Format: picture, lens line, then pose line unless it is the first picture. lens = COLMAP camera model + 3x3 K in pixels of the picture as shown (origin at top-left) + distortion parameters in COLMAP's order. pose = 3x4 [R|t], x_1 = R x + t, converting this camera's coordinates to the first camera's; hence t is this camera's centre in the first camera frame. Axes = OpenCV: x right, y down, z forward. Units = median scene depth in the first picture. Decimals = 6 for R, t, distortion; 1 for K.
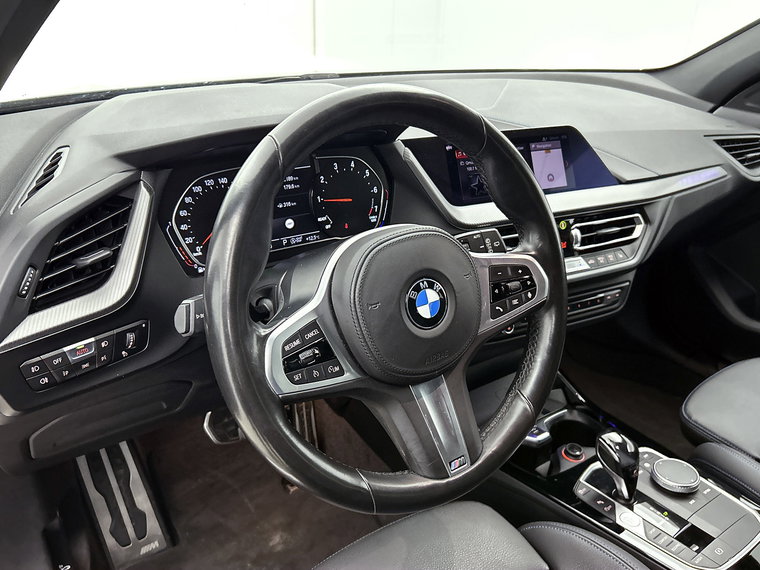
lens RADIAL K [[551.2, 0, 380.0], [0, 551.2, 285.0], [0, 0, 1]] dist [0.048354, -0.001334]
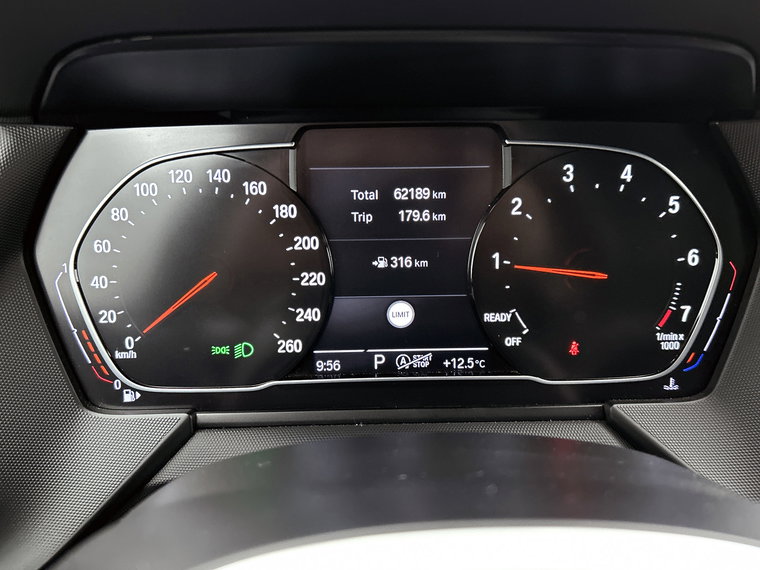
lens RADIAL K [[551.2, 0, 380.0], [0, 551.2, 285.0], [0, 0, 1]] dist [0.048354, -0.001334]
pose [[0.846008, 0.156819, -0.509587, 0.006883], [-0.209613, 0.976632, -0.047450, -0.108581], [0.490238, 0.146959, 0.859110, 0.668519]]
